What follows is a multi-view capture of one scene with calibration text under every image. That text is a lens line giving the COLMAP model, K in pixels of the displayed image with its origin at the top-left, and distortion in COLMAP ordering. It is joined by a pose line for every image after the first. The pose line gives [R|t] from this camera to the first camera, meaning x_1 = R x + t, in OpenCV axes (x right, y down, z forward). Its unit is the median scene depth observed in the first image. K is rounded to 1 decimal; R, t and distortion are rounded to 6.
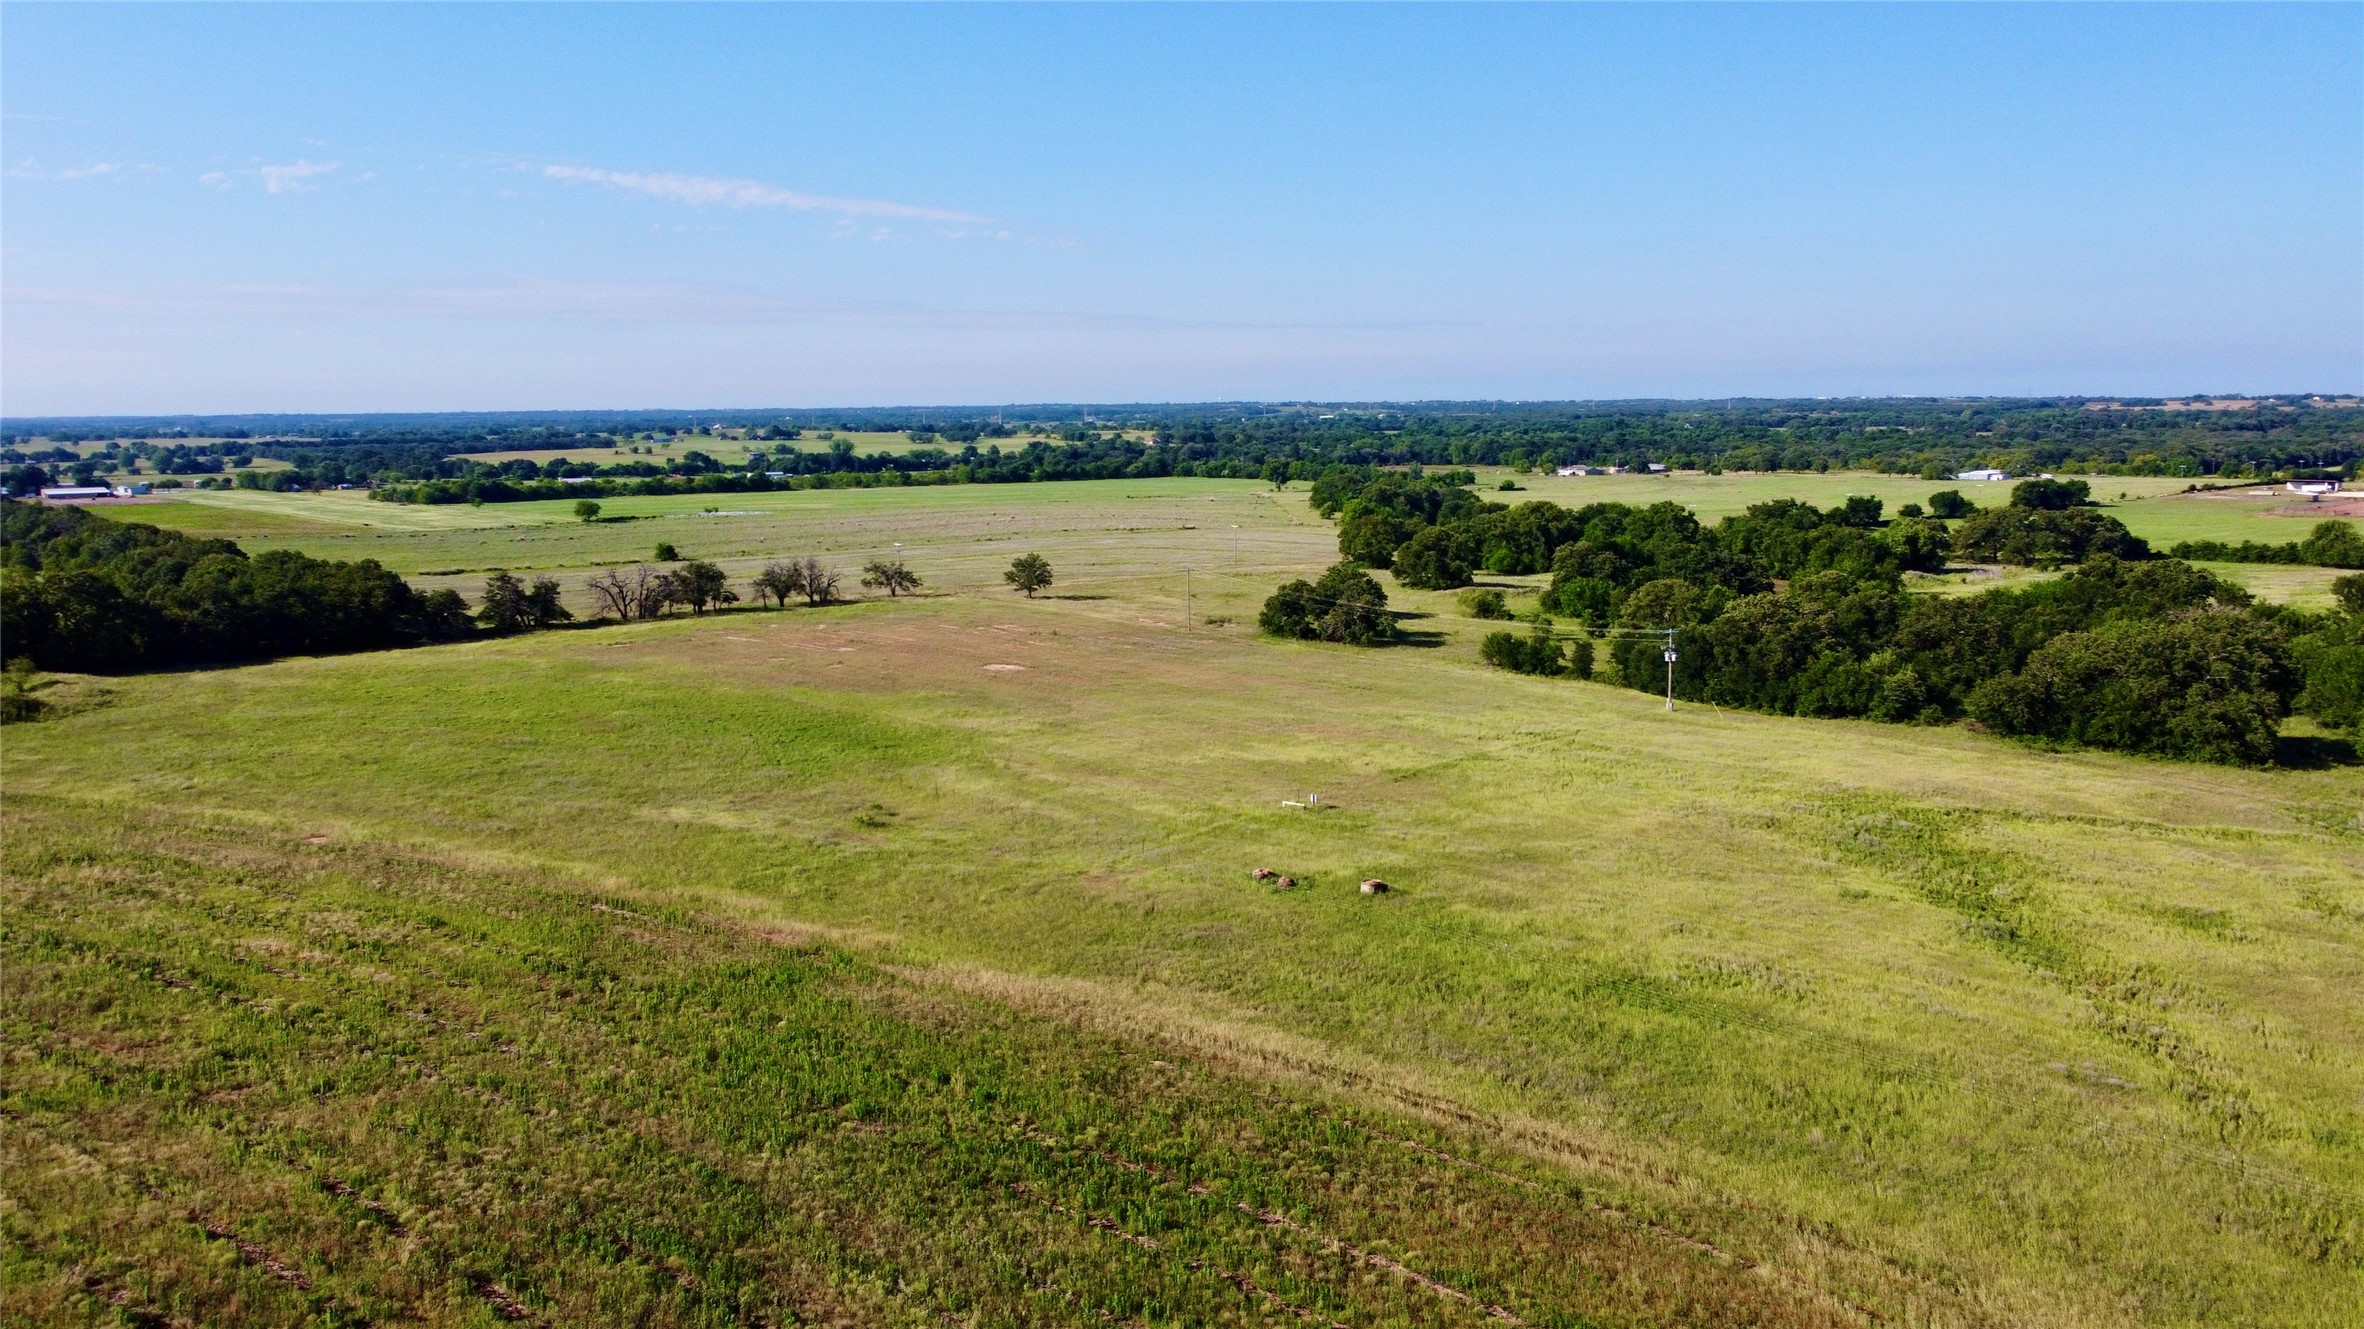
lens RADIAL K [[1820.7, 0, 1179.4], [0, 1820.7, 661.2], [0, 0, 1]] dist [-0.000293, 0.003794]
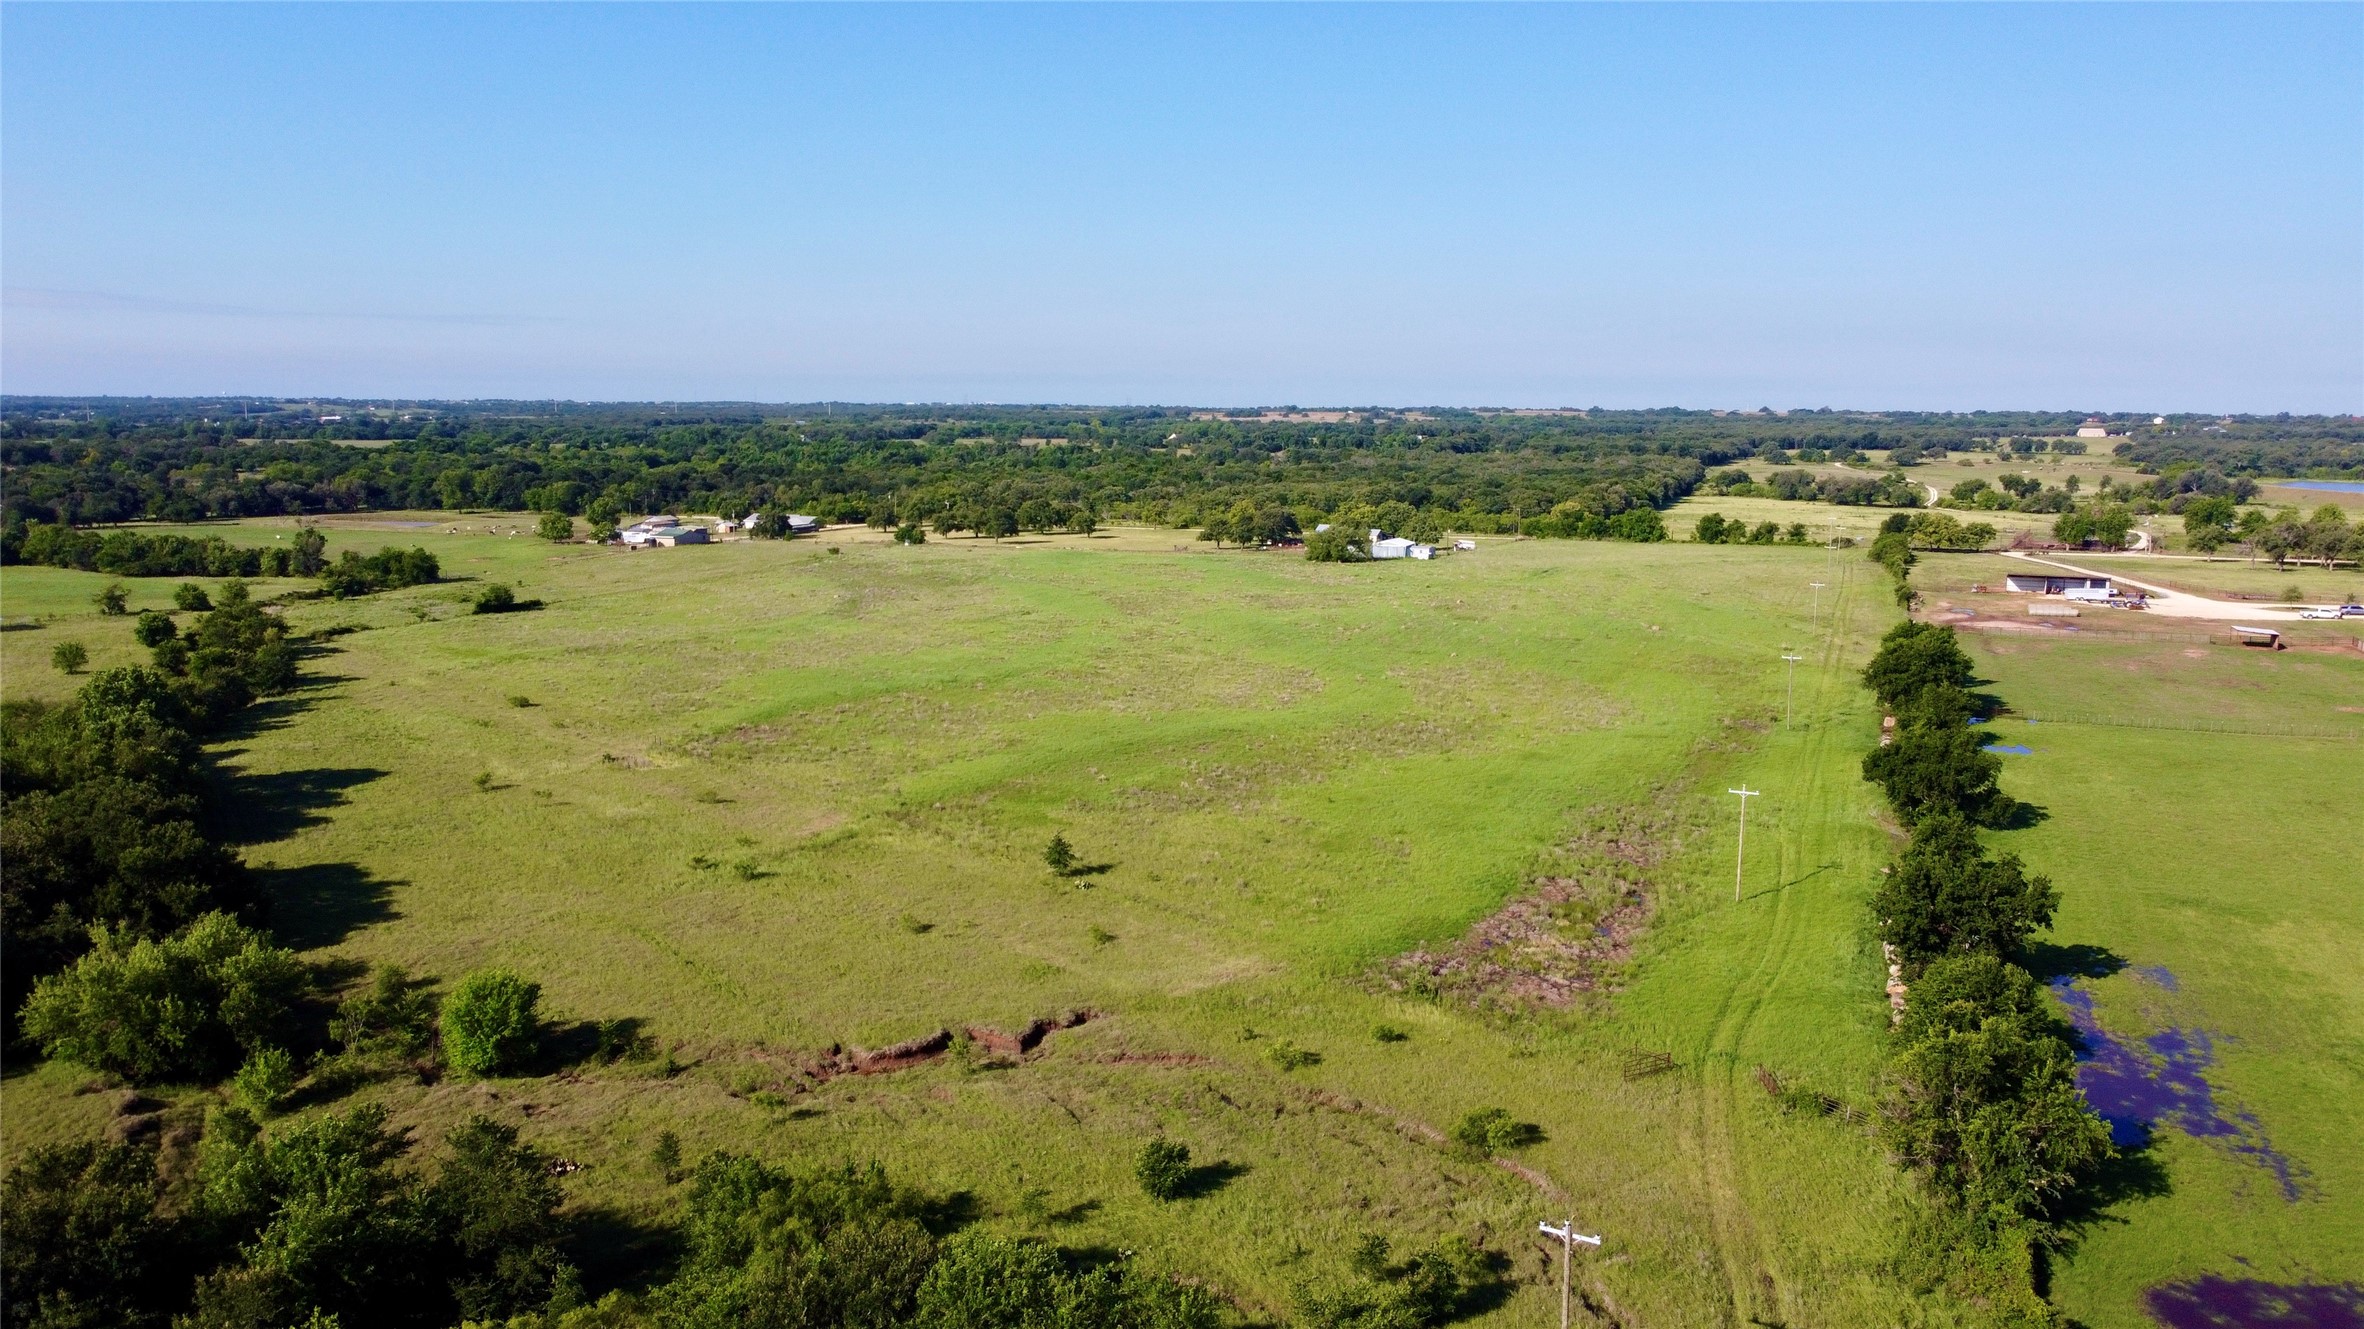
lens RADIAL K [[1820.7, 0, 1175.9], [0, 1820.7, 663.1], [0, 0, 1]] dist [-0.000293, 0.003794]
pose [[0.883203, -0.051670, 0.466135, 0.062594], [0.051784, 0.998579, 0.012573, -0.040776], [-0.466123, 0.013034, 0.884624, 0.282485]]
